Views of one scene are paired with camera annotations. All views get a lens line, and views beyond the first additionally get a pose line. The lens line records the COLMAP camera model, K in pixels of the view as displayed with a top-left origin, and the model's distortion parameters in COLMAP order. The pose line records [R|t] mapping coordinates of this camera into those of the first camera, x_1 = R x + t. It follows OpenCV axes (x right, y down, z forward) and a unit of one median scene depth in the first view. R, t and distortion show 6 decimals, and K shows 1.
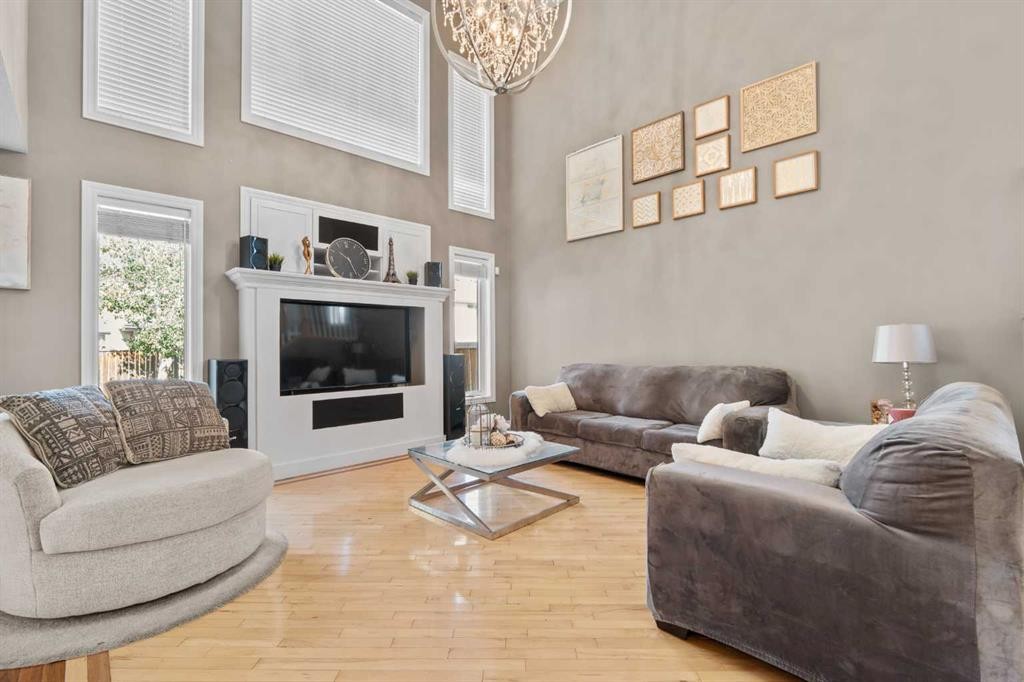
lens RADIAL K [[455.4, 0, 508.2], [0, 455.4, 337.5], [0, 0, 1]] dist [-0.002790, -0.000235]
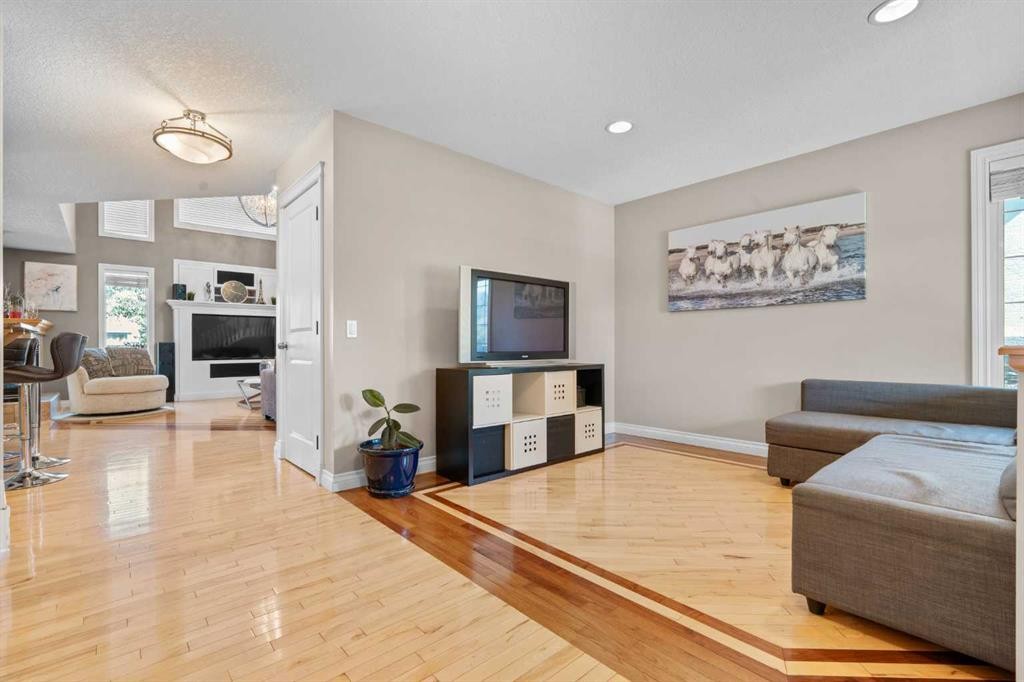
lens RADIAL K [[449.8, 0, 495.8], [0, 449.8, 342.7], [0, 0, 1]] dist [-0.000089, 0.000198]
pose [[0.998853, 0.001622, -0.047846, 0.906578], [-0.001229, 0.999965, 0.008252, 0.026411], [0.047858, -0.008184, 0.998821, -0.907819]]
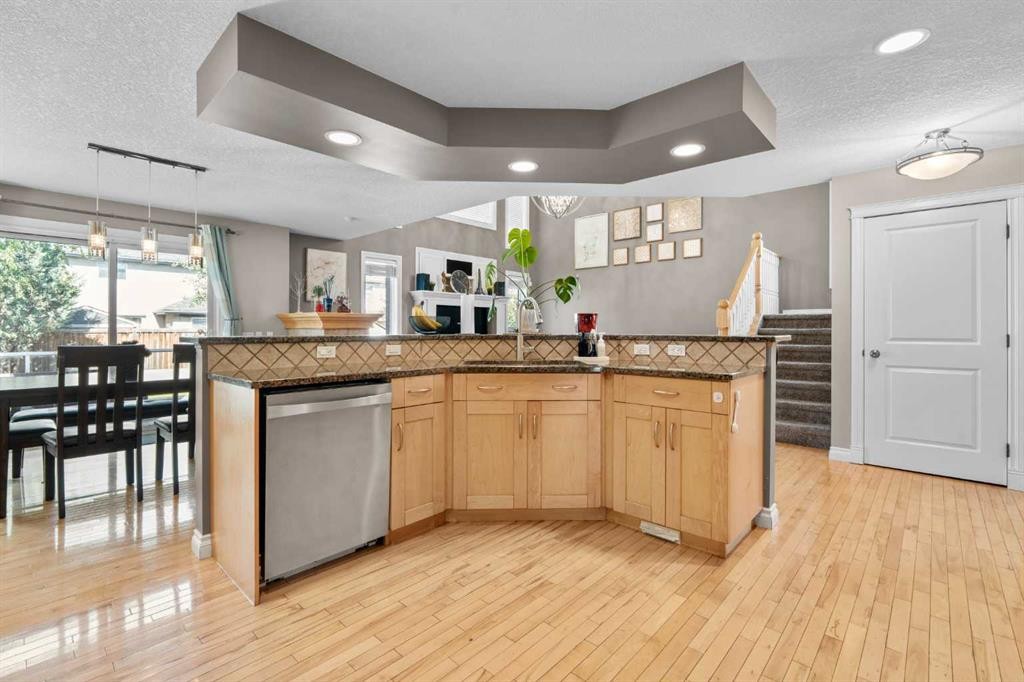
lens RADIAL K [[455.4, 0, 508.2], [0, 455.4, 337.5], [0, 0, 1]] dist [-0.002790, -0.000235]
pose [[0.998608, 0.006360, 0.052354, -0.271640], [-0.007996, 0.999484, 0.031098, -0.007870], [-0.052129, -0.031474, 0.998144, -0.912024]]
